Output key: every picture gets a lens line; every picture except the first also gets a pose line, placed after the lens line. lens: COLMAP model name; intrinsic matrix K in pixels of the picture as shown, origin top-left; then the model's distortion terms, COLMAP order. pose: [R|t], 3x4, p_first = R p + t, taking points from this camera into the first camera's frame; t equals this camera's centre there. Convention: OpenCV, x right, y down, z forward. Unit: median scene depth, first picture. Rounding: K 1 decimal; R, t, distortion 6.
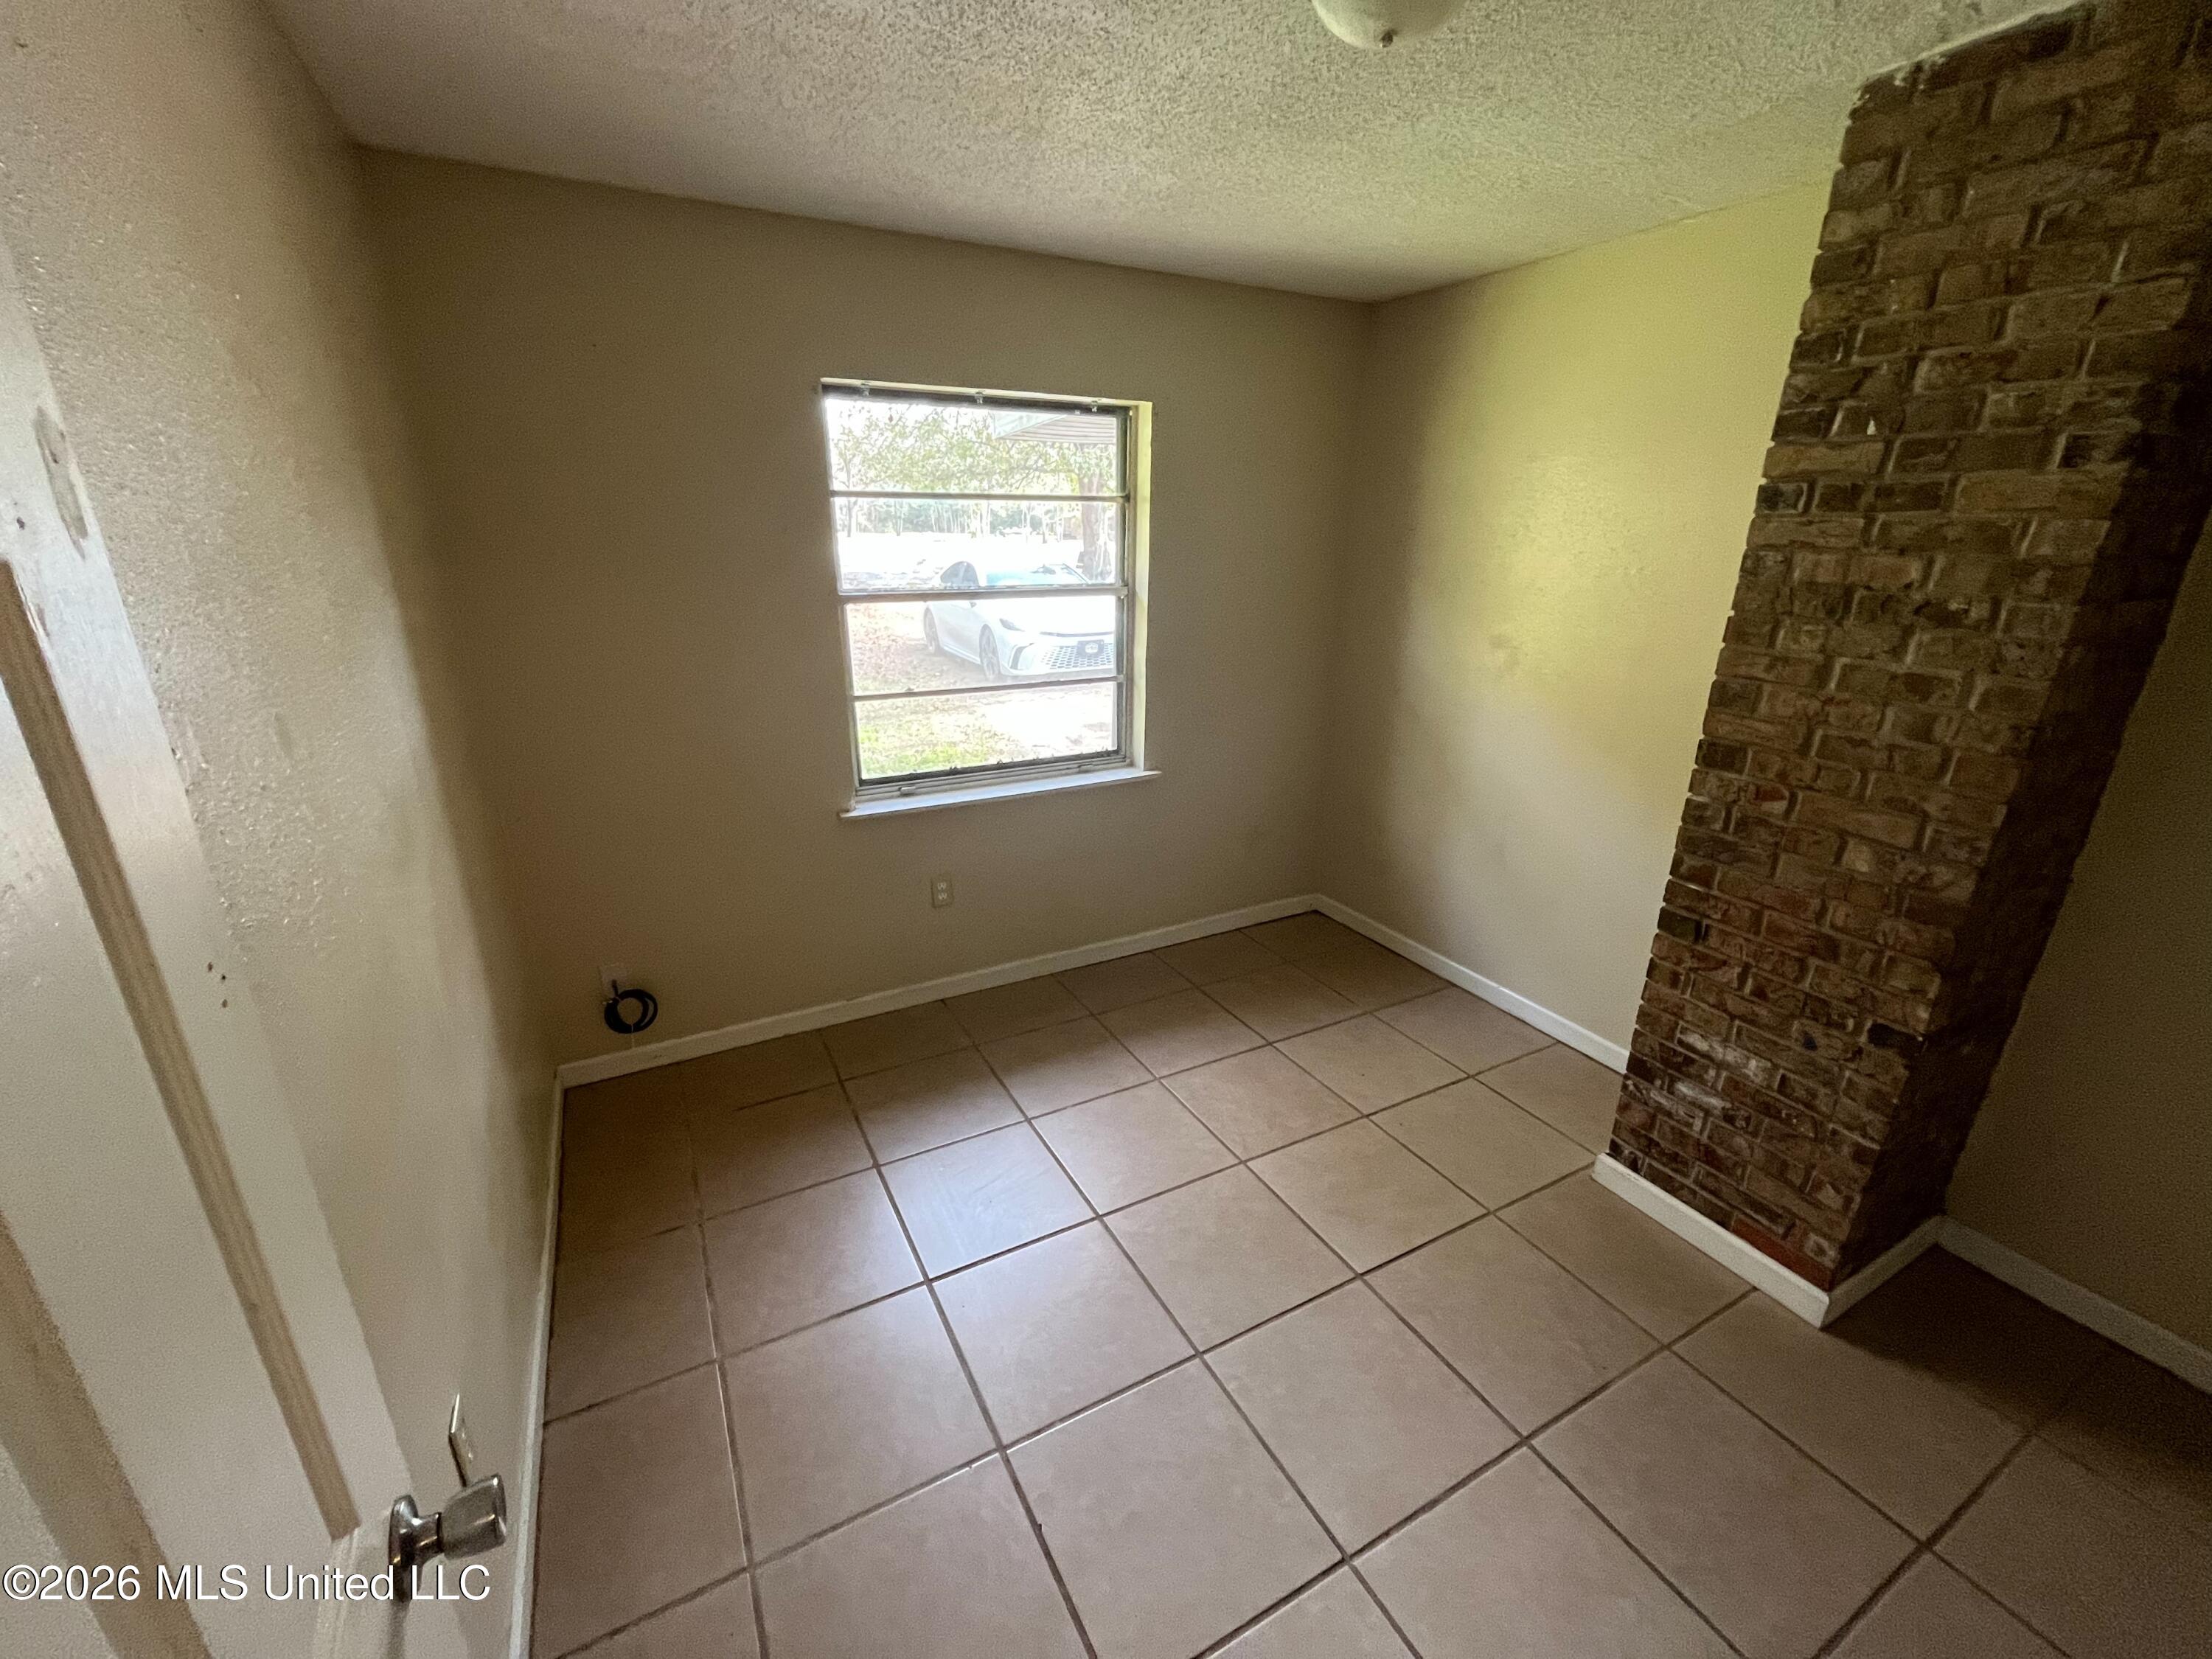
lens RADIAL K [[894.7, 0, 1106.0], [0, 894.7, 829.5], [0, 0, 1]] dist [0.000470, 0.000033]
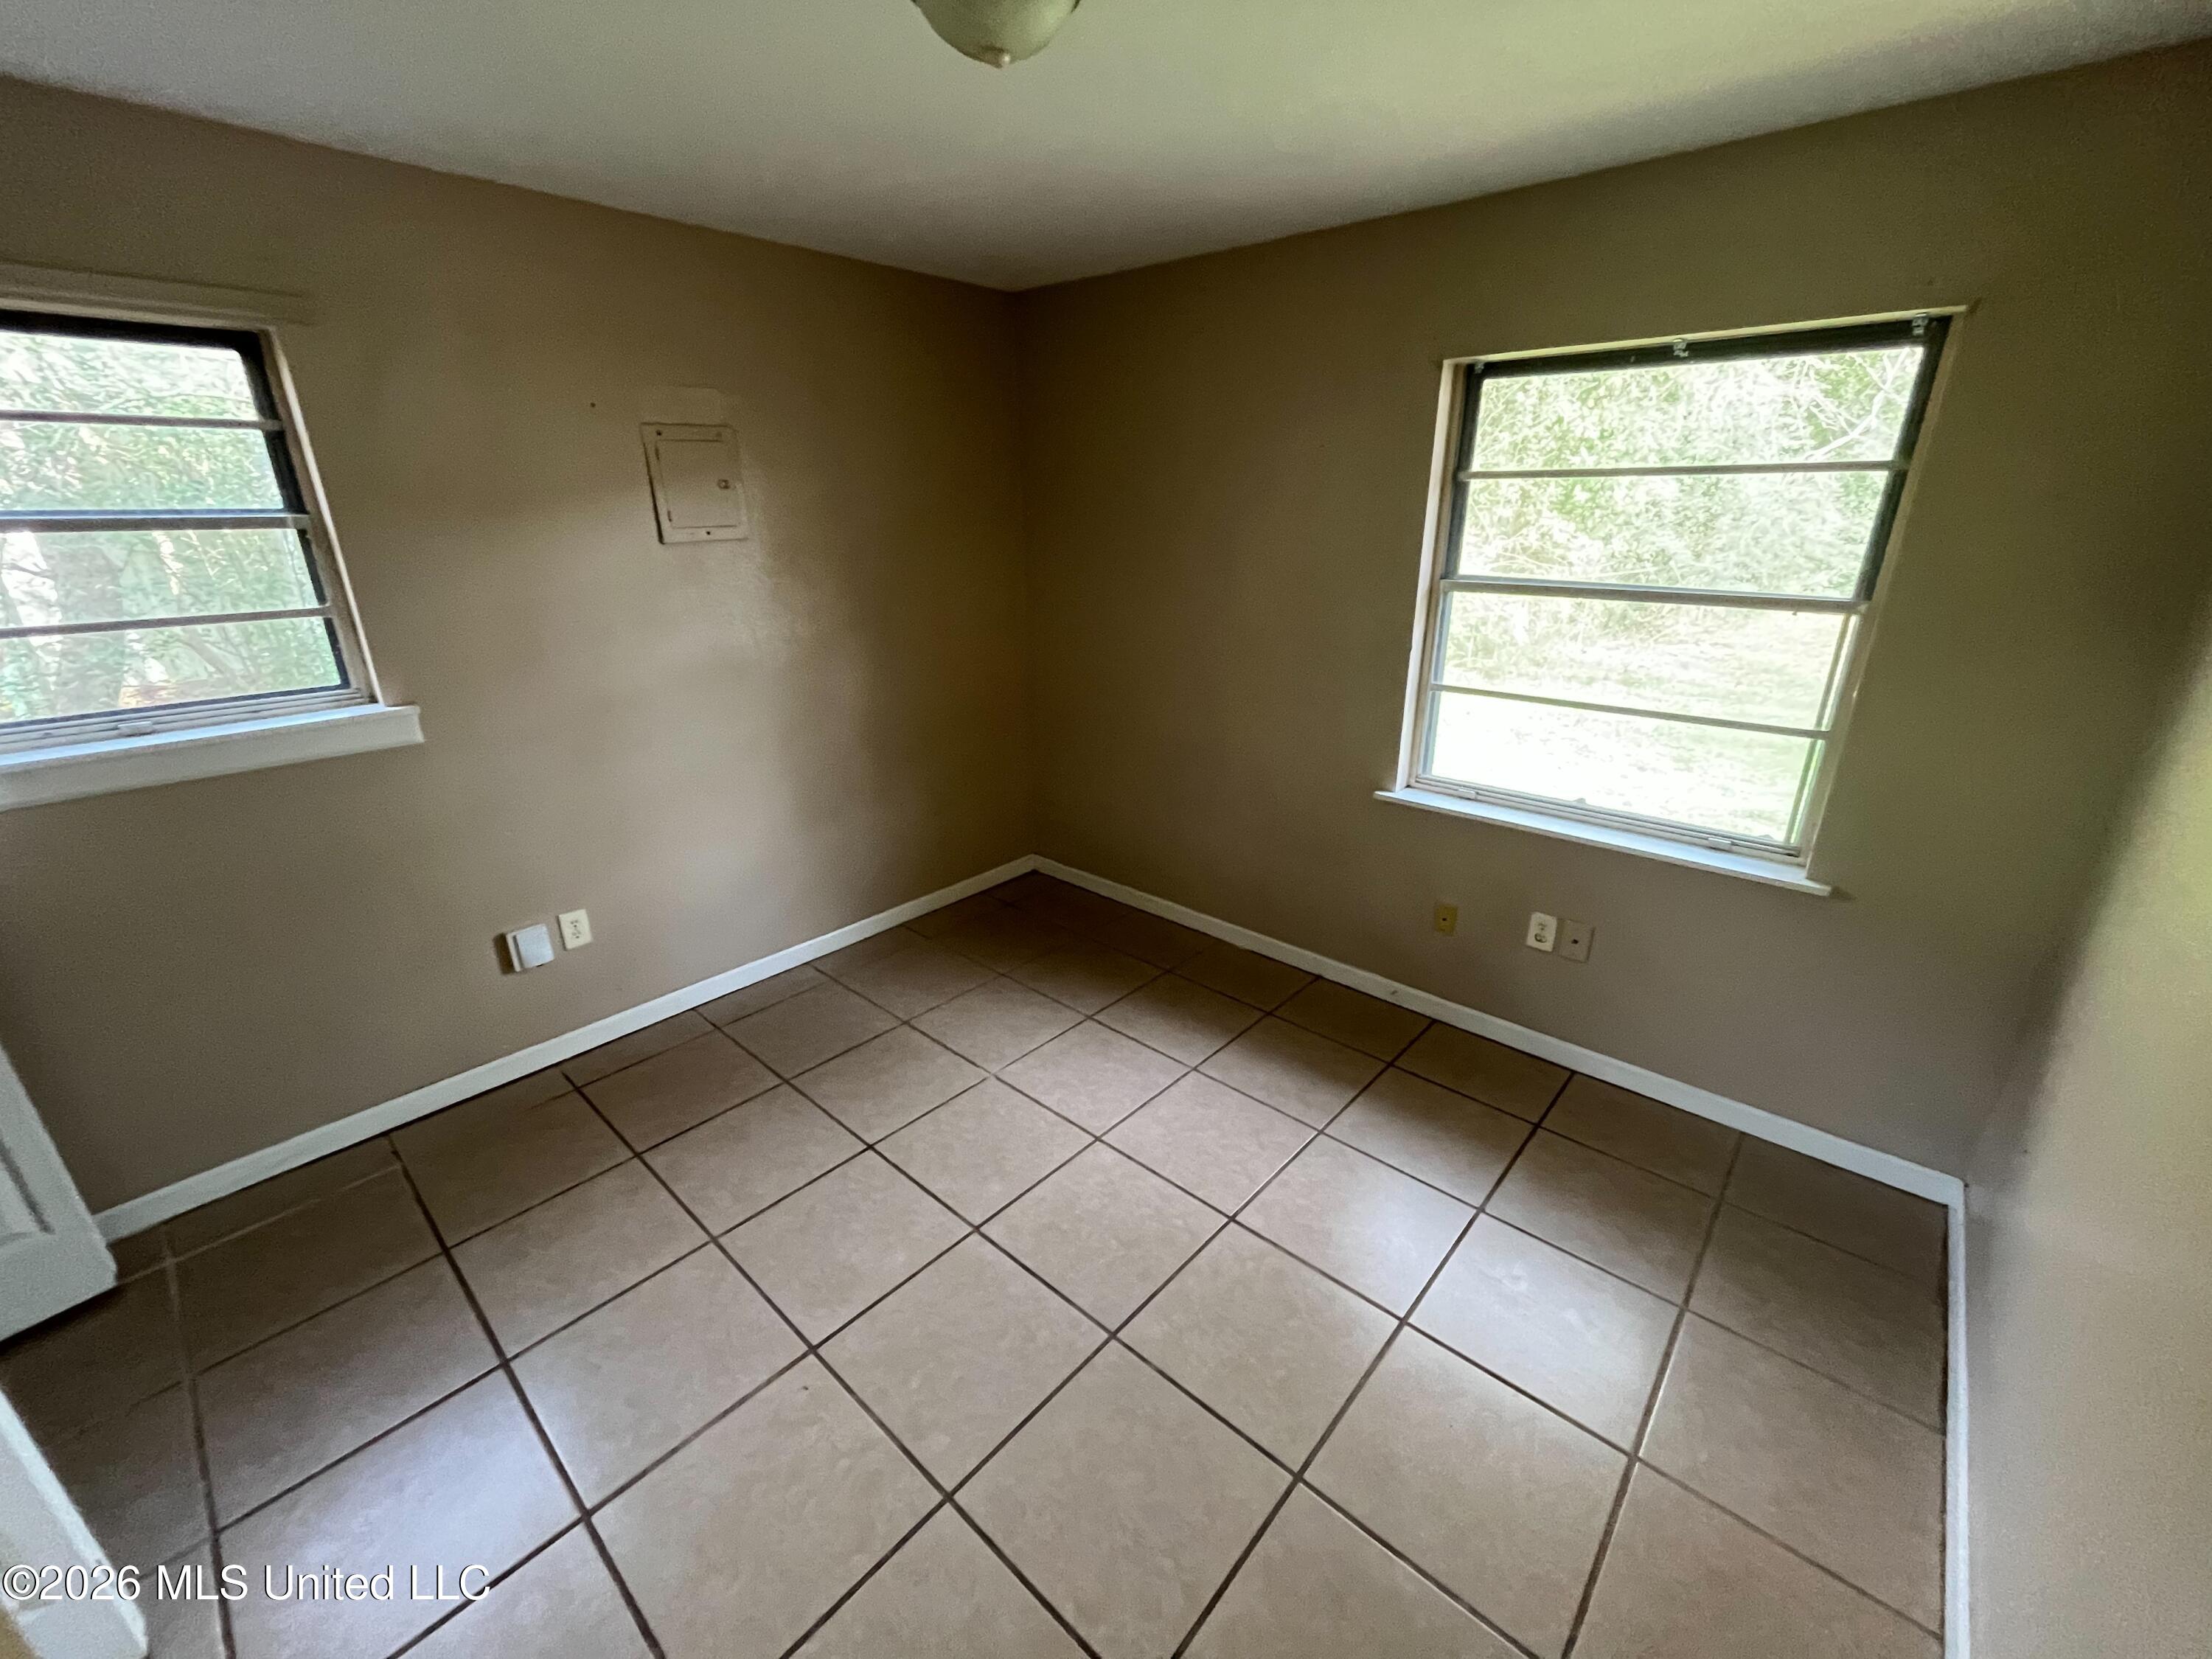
lens RADIAL K [[892.9, 0, 1106.0], [0, 892.9, 829.5], [0, 0, 1]] dist [-0.000953, -0.000113]
pose [[0.338678, 0.330767, -0.880846, 0.524847], [-0.303728, 0.924487, 0.230374, -0.116616], [0.890532, 0.189515, 0.413567, 0.297706]]
